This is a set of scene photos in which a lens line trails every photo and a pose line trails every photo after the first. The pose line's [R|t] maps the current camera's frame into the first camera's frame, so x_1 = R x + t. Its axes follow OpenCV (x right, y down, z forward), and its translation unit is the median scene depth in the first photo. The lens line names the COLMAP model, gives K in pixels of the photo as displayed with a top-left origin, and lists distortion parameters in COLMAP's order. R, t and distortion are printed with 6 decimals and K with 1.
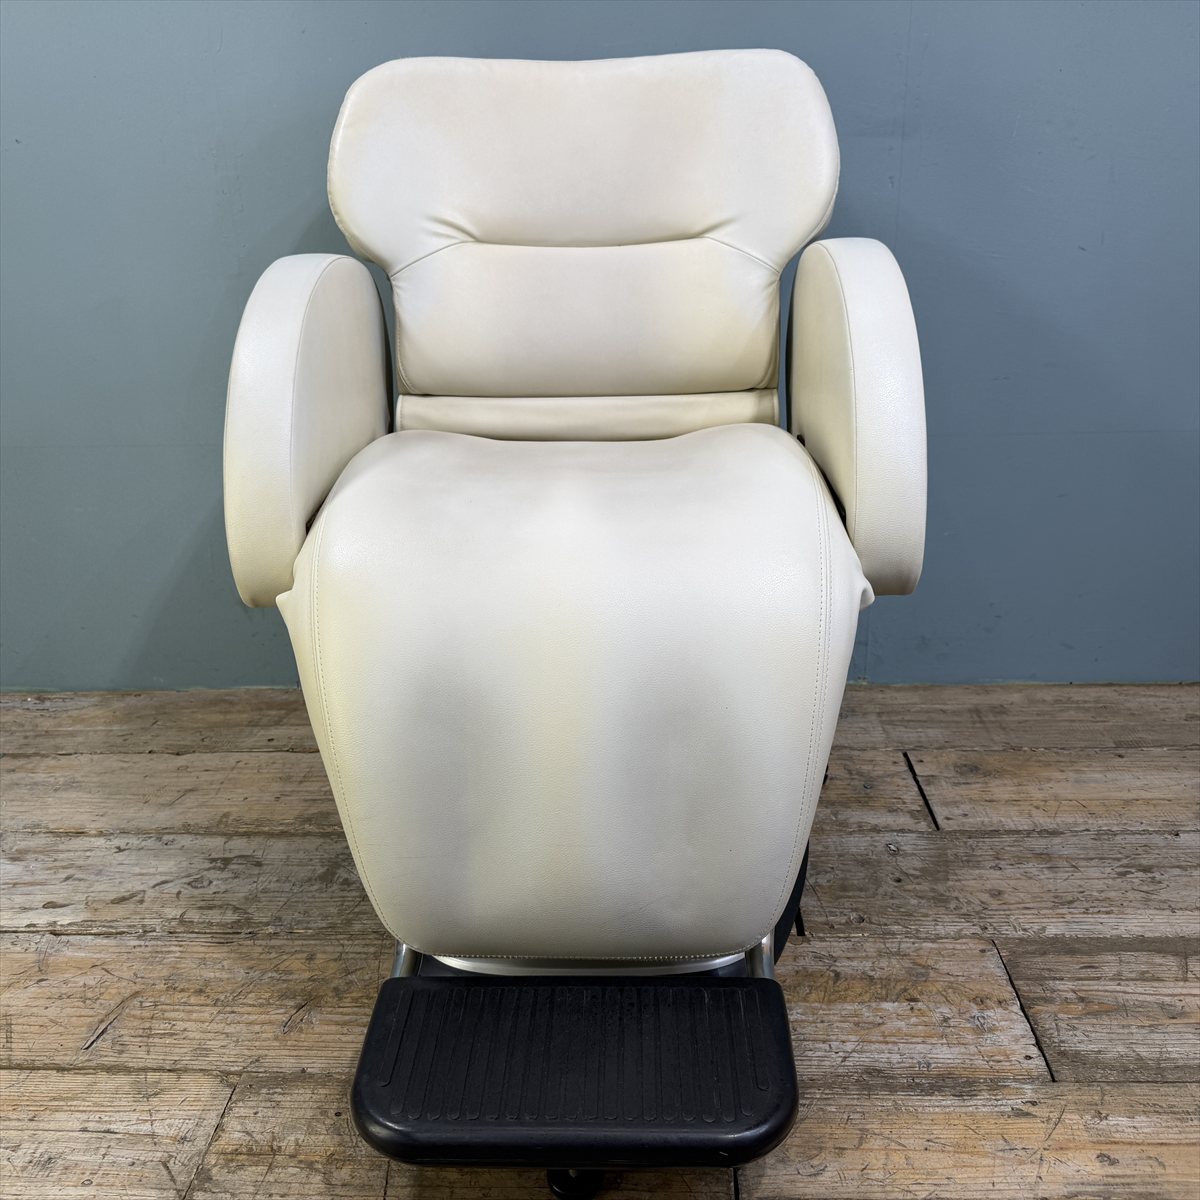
lens RADIAL K [[1154.7, 0, 607.5], [0, 1154.7, 597.3], [0, 0, 1]] dist [-0.021256, 0.000000]
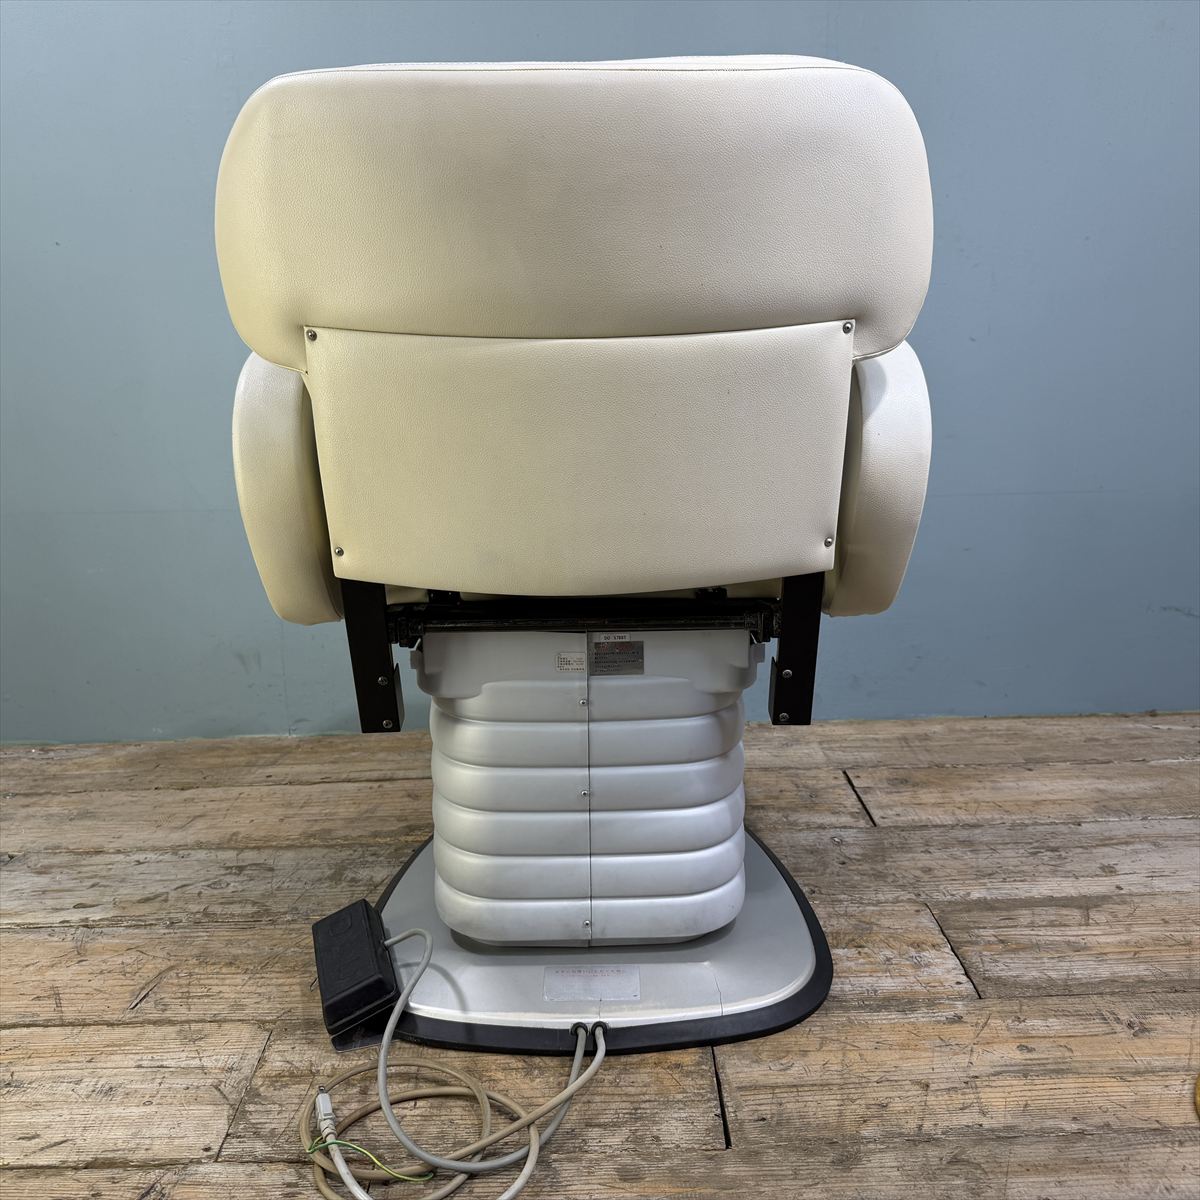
lens RADIAL K [[1154.7, 0, 619.1], [0, 1154.7, 597.5], [0, 0, 1]] dist [-0.021256, 0.000000]
pose [[0.997585, -0.009825, 0.068765, -0.047302], [0.017740, 0.993155, -0.115446, 0.115129], [-0.067160, 0.116387, 0.990931, -0.156787]]
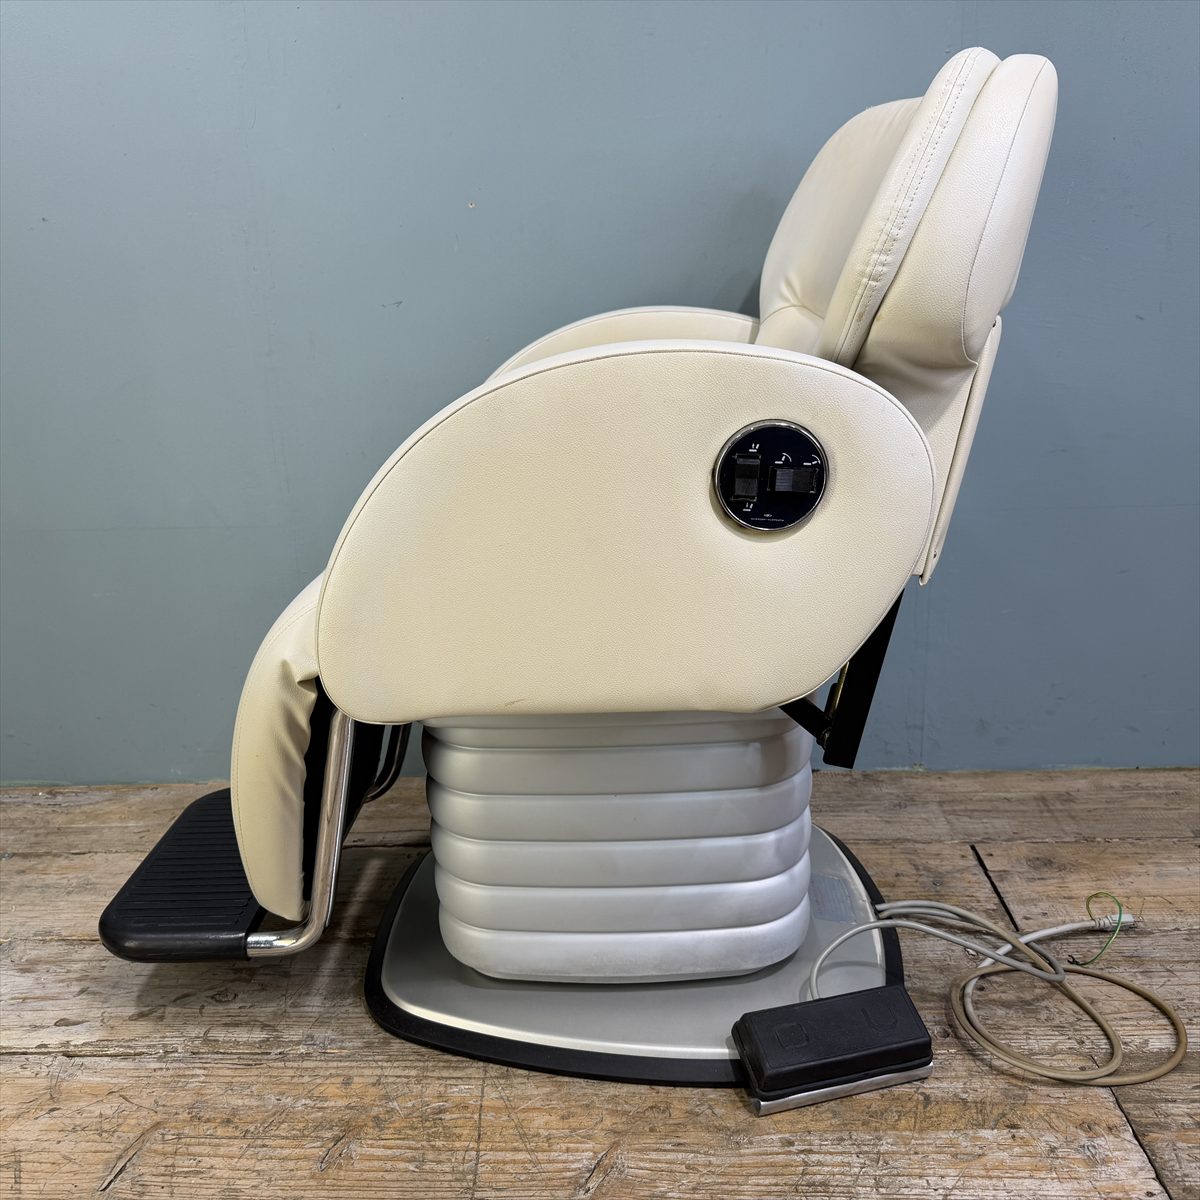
lens RADIAL K [[1154.7, 0, 604.4], [0, 1154.7, 598.0], [0, 0, 1]] dist [-0.021256, 0.000000]
pose [[0.999951, -0.008813, -0.004477, -0.043827], [0.008491, 0.997682, -0.067521, -0.006878], [0.005062, 0.067480, 0.997708, 0.060128]]
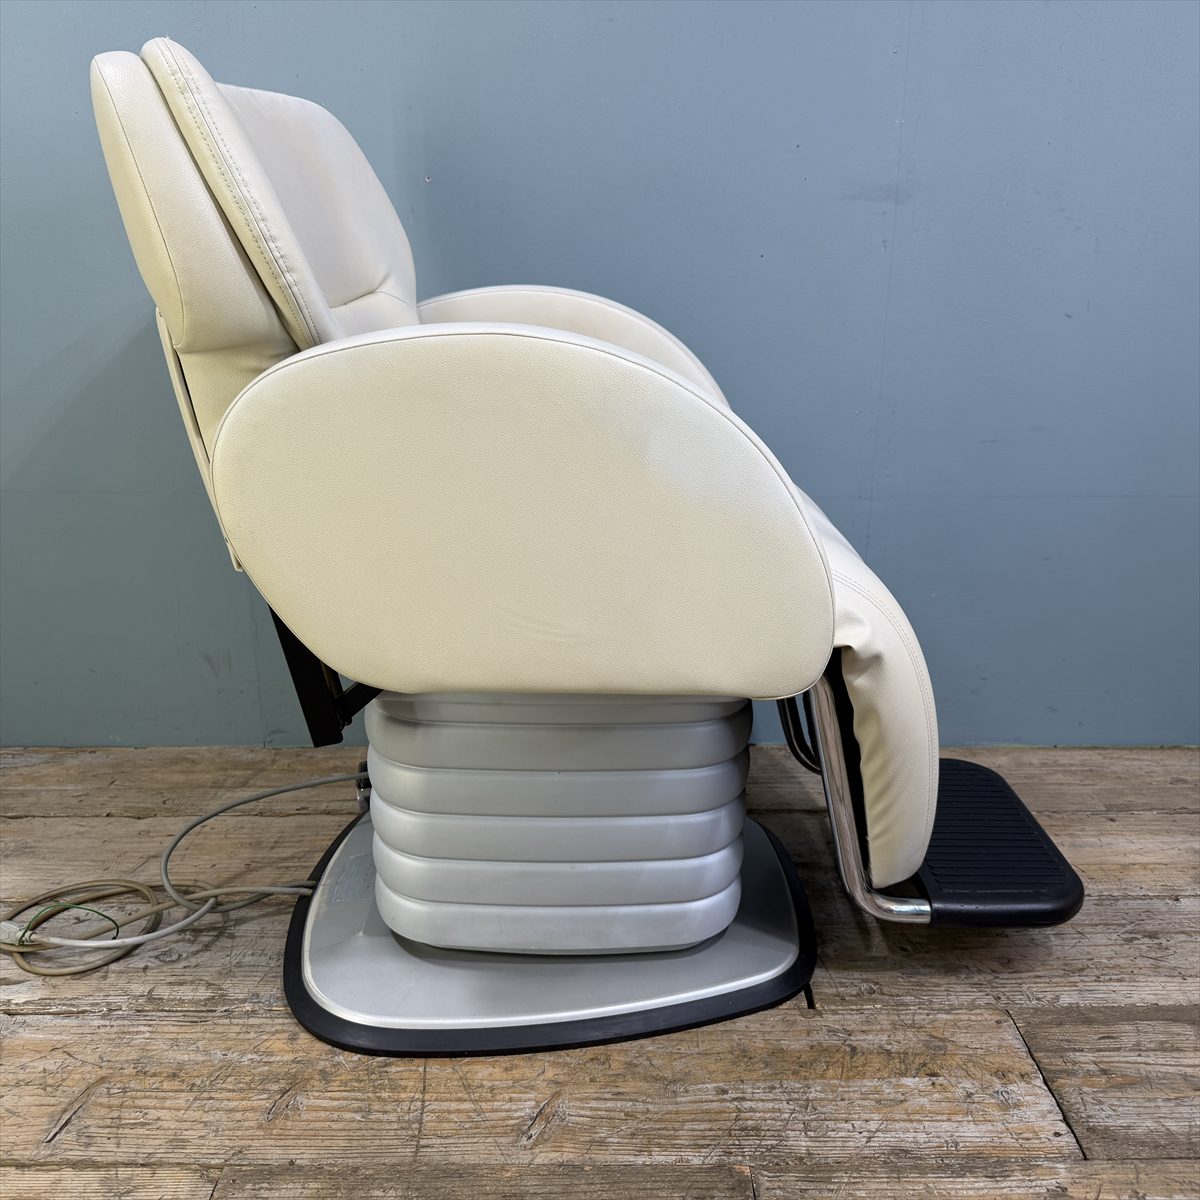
lens RADIAL K [[1154.7, 0, 618.6], [0, 1154.7, 595.6], [0, 0, 1]] dist [-0.021256, 0.000000]
pose [[0.997812, 0.012722, 0.064874, -0.057110], [-0.009015, 0.998327, -0.057122, 0.006573], [-0.065492, 0.056412, 0.996257, 0.033616]]
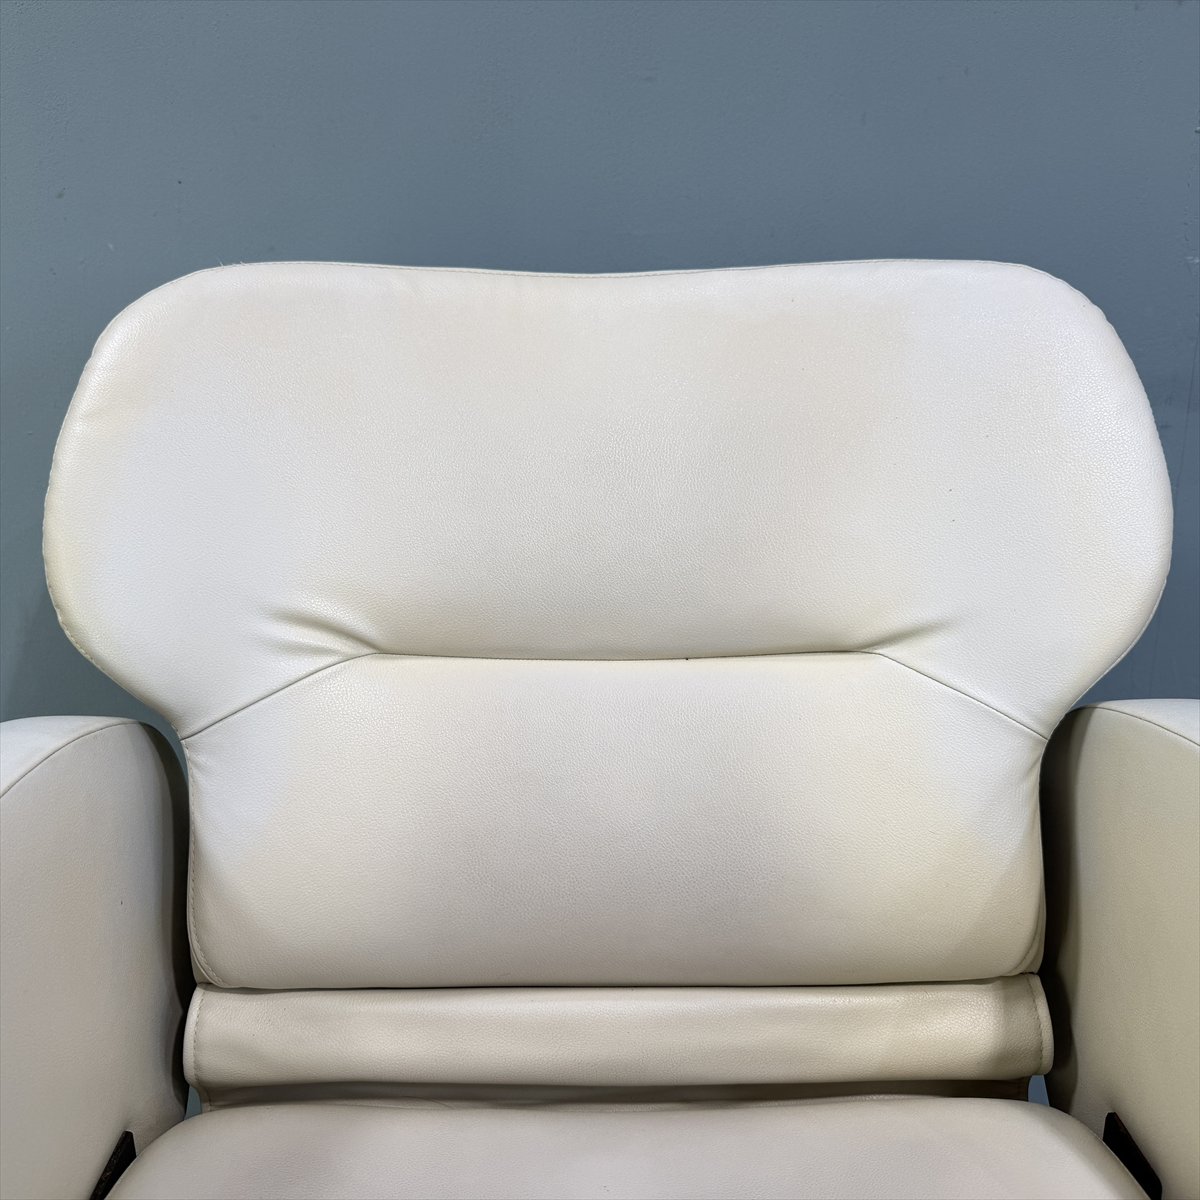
lens RADIAL K [[1154.7, 0, 582.2], [0, 1154.7, 629.2], [0, 0, 1]] dist [-0.021256, 0.000000]
pose [[0.999382, 0.007950, 0.034252, -0.051033], [-0.004325, 0.994500, -0.104645, -0.288353], [-0.034895, 0.104433, 0.993920, 0.573714]]
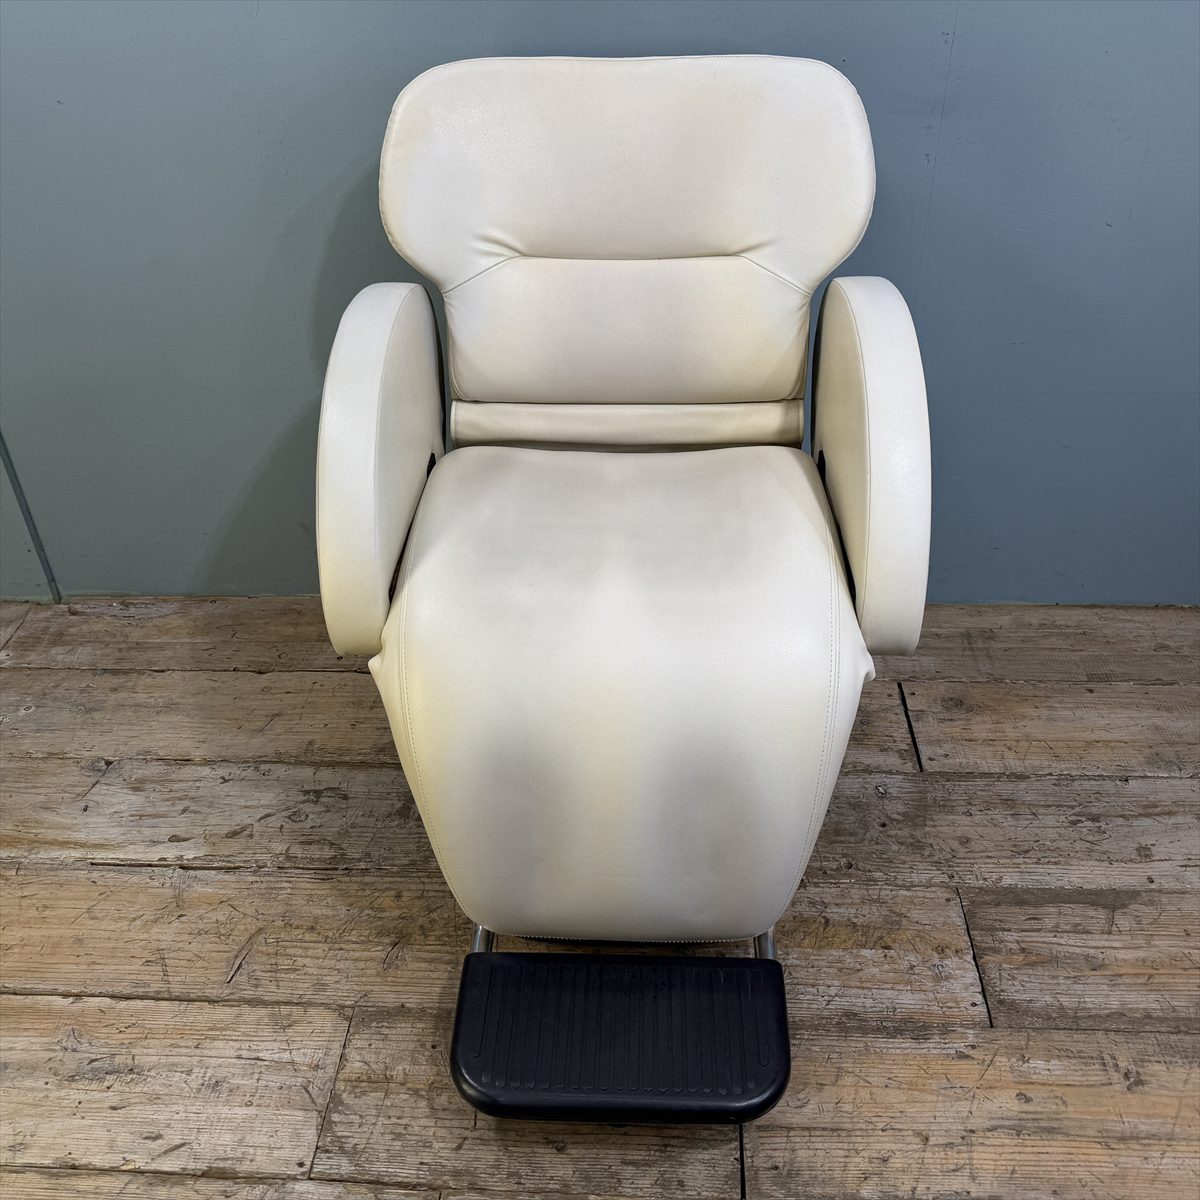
lens RADIAL K [[1154.7, 0, 610.7], [0, 1154.7, 587.7], [0, 0, 1]] dist [-0.021256, 0.000000]
pose [[0.999931, 0.008934, -0.007581, -0.024050], [-0.006767, 0.968537, 0.248778, -0.296309], [0.009564, -0.248710, 0.968531, -0.098158]]
